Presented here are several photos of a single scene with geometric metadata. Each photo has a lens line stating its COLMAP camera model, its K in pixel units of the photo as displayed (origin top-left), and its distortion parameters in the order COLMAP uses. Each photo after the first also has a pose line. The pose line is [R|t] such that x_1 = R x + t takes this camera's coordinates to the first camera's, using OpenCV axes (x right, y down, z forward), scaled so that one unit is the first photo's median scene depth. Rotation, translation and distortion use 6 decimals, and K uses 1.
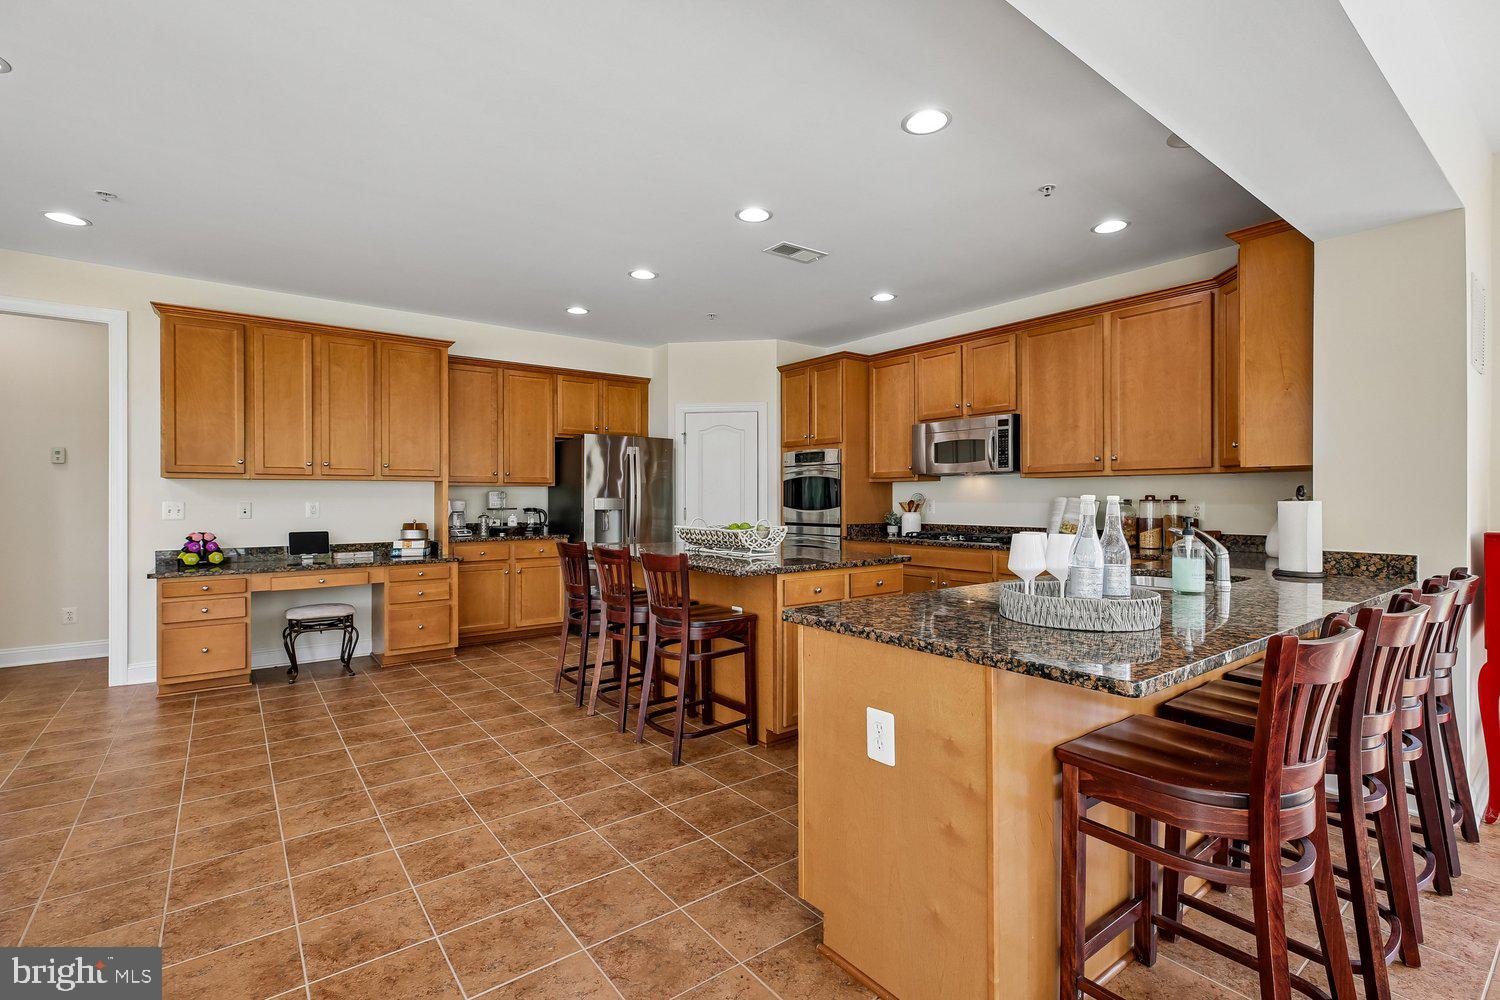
lens RADIAL K [[677.9, 0, 785.7], [0, 677.9, 505.9], [0, 0, 1]] dist [-0.028114, 0.003701]
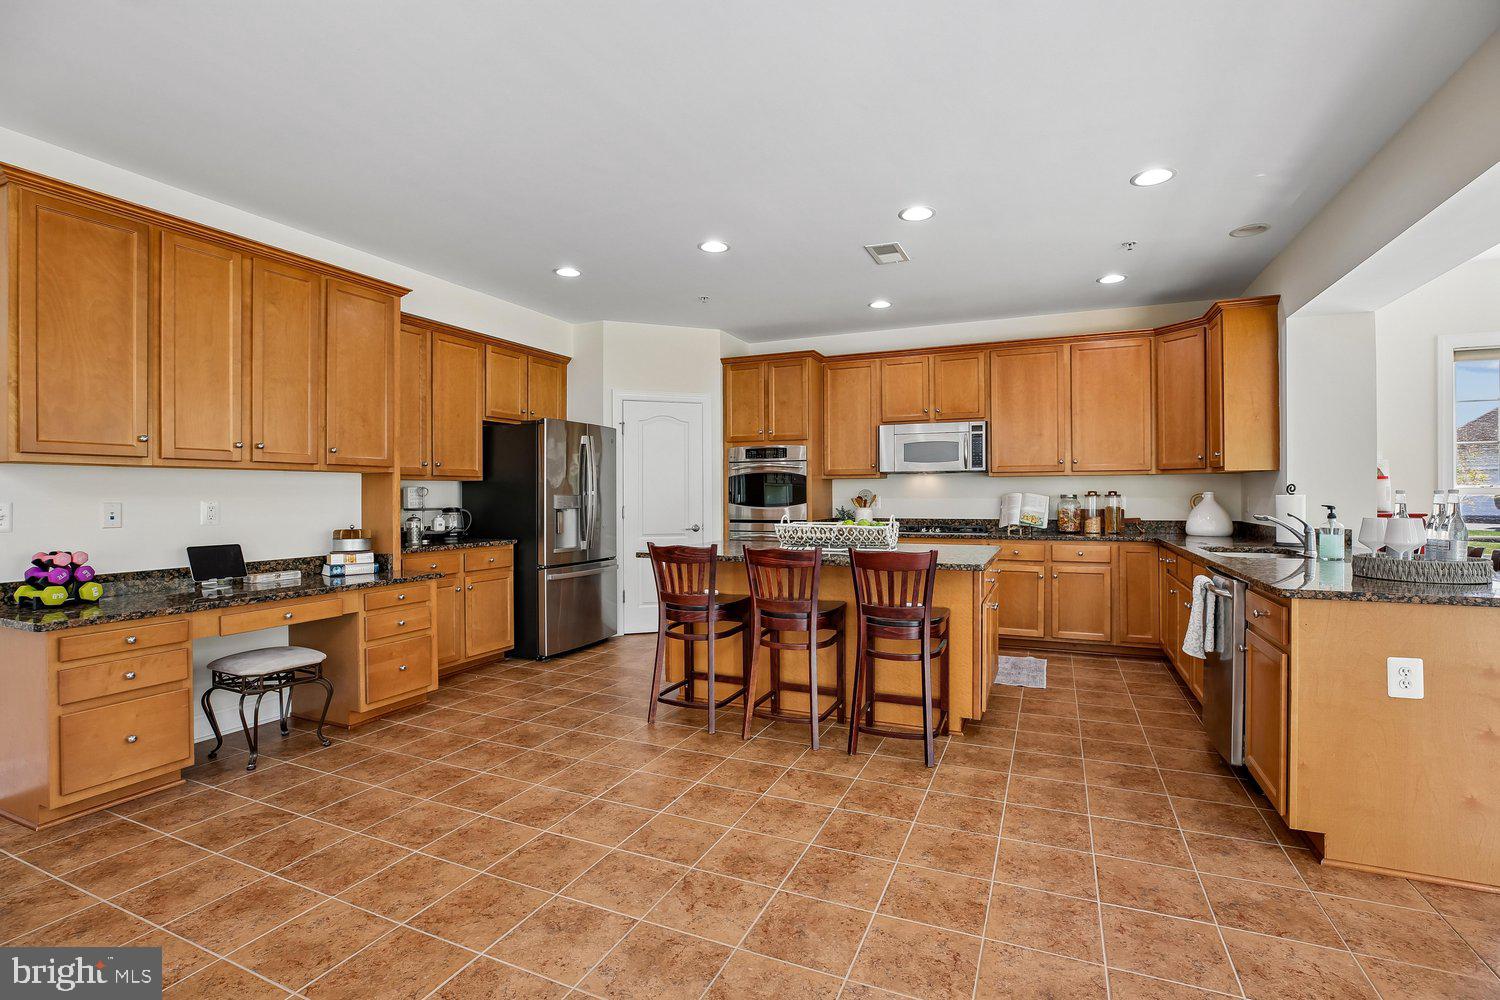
lens RADIAL K [[677.9, 0, 764.4], [0, 677.9, 492.7], [0, 0, 1]] dist [-0.028114, 0.003701]
pose [[0.889348, 0.000052, 0.457231, -0.553404], [0.006521, 0.999897, -0.012799, -0.001964], [-0.457185, 0.014364, 0.889256, 0.155691]]
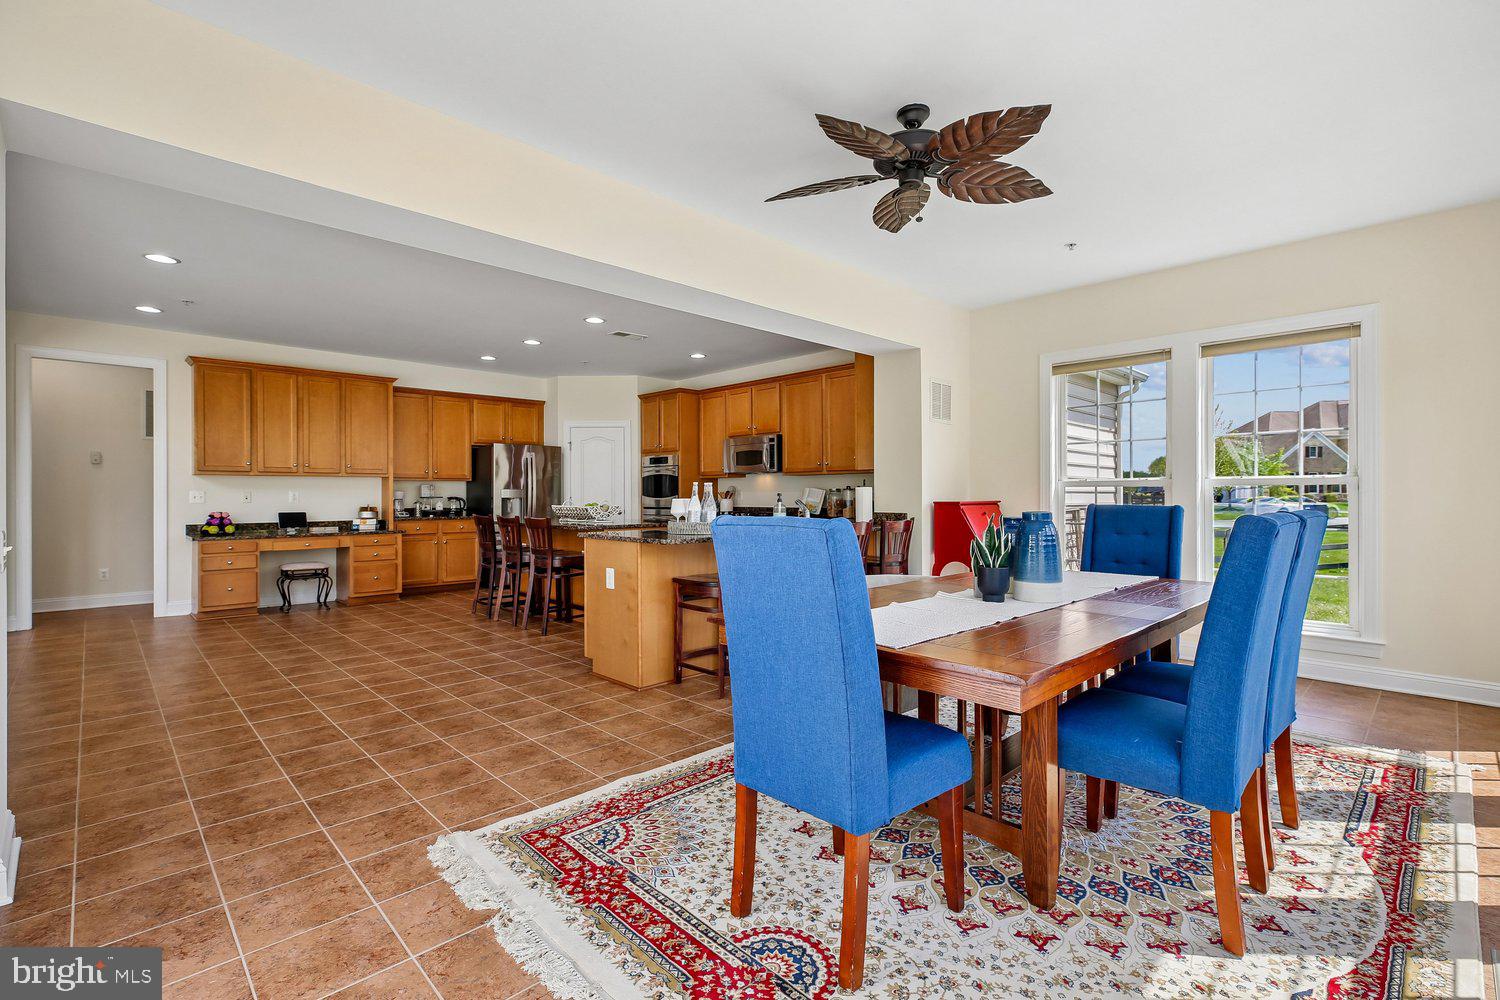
lens RADIAL K [[677.9, 0, 792.9], [0, 677.9, 501.5], [0, 0, 1]] dist [-0.028114, 0.003701]
pose [[0.992808, -0.002239, 0.119695, 0.186411], [0.002529, 0.999994, -0.002269, 0.022809], [-0.119689, 0.002556, 0.992808, -0.571299]]
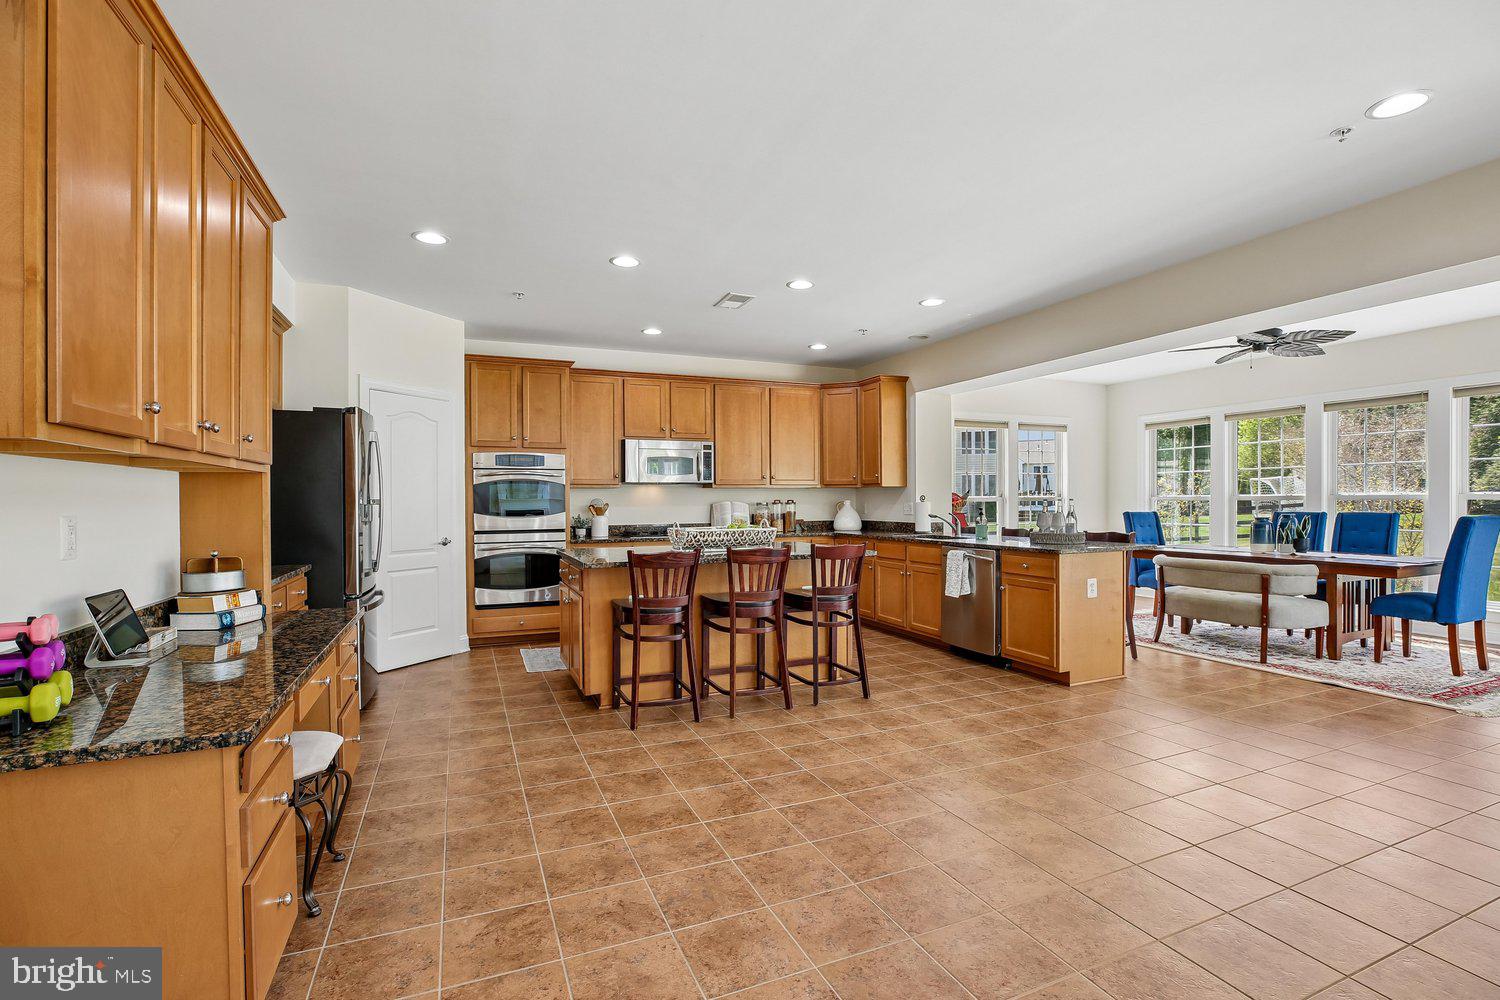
lens RADIAL K [[677.9, 0, 750.9], [0, 677.9, 498.0], [0, 0, 1]] dist [-0.028114, 0.003701]
pose [[0.284704, 0.004033, 0.958607, -1.029818], [0.016928, 0.999814, -0.009234, -0.006824], [-0.958466, 0.018856, 0.284583, 0.556225]]
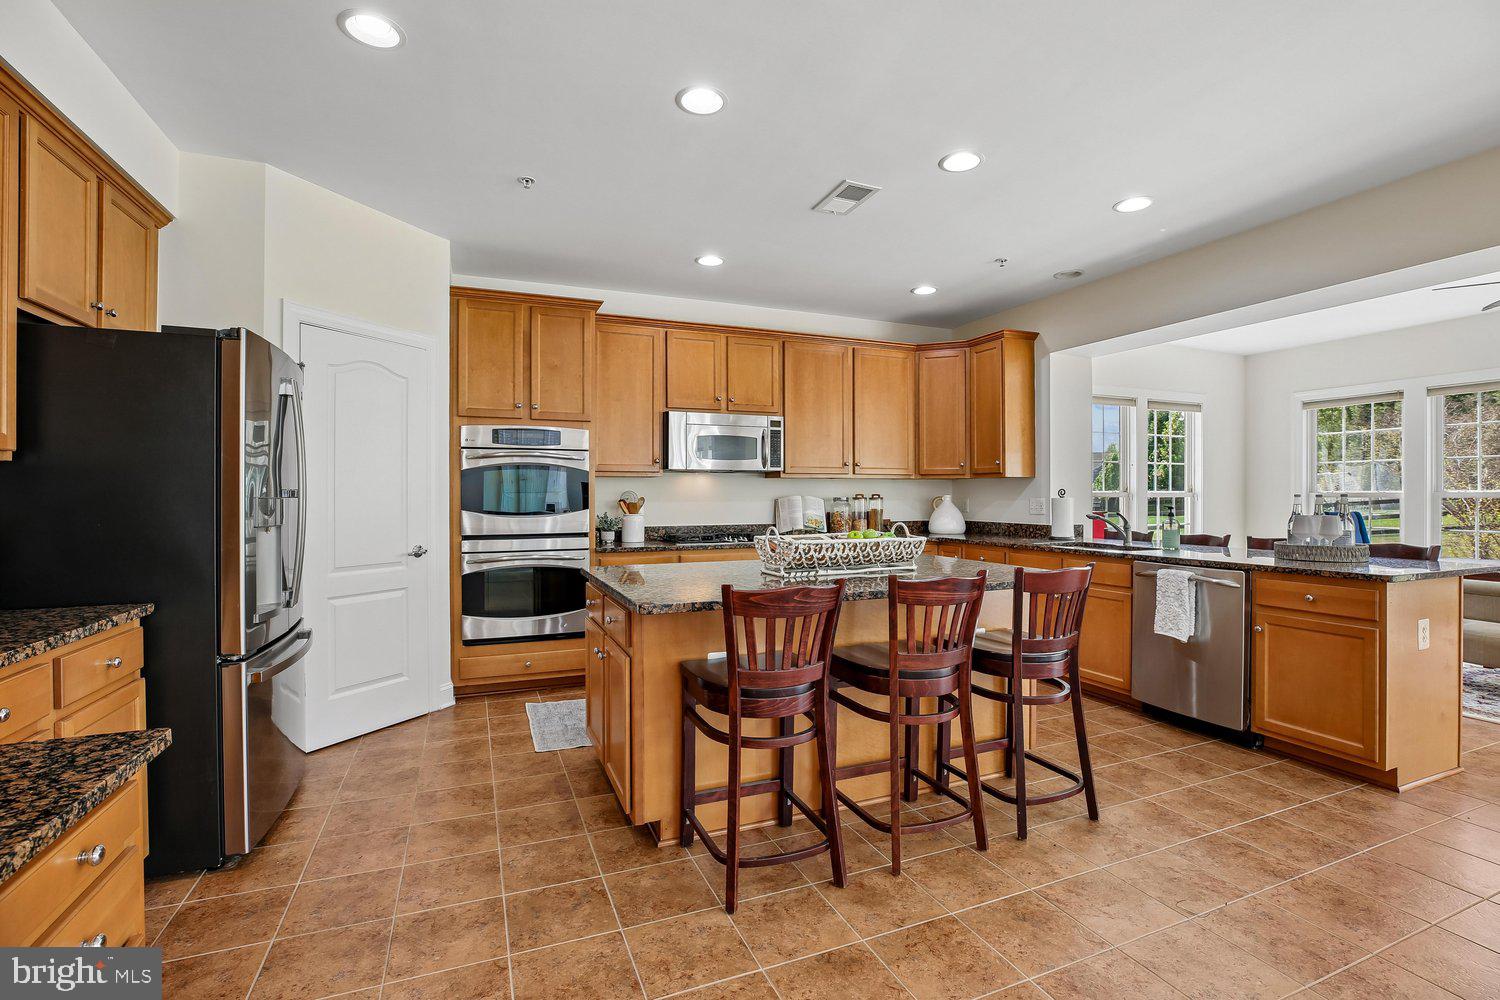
lens RADIAL K [[677.9, 0, 751.8], [0, 677.9, 490.5], [0, 0, 1]] dist [-0.028114, 0.003701]
pose [[0.293593, 0.008880, 0.955889, -0.719570], [0.012020, 0.999843, -0.012981, -0.008950], [-0.955855, 0.015301, 0.293440, 0.774592]]
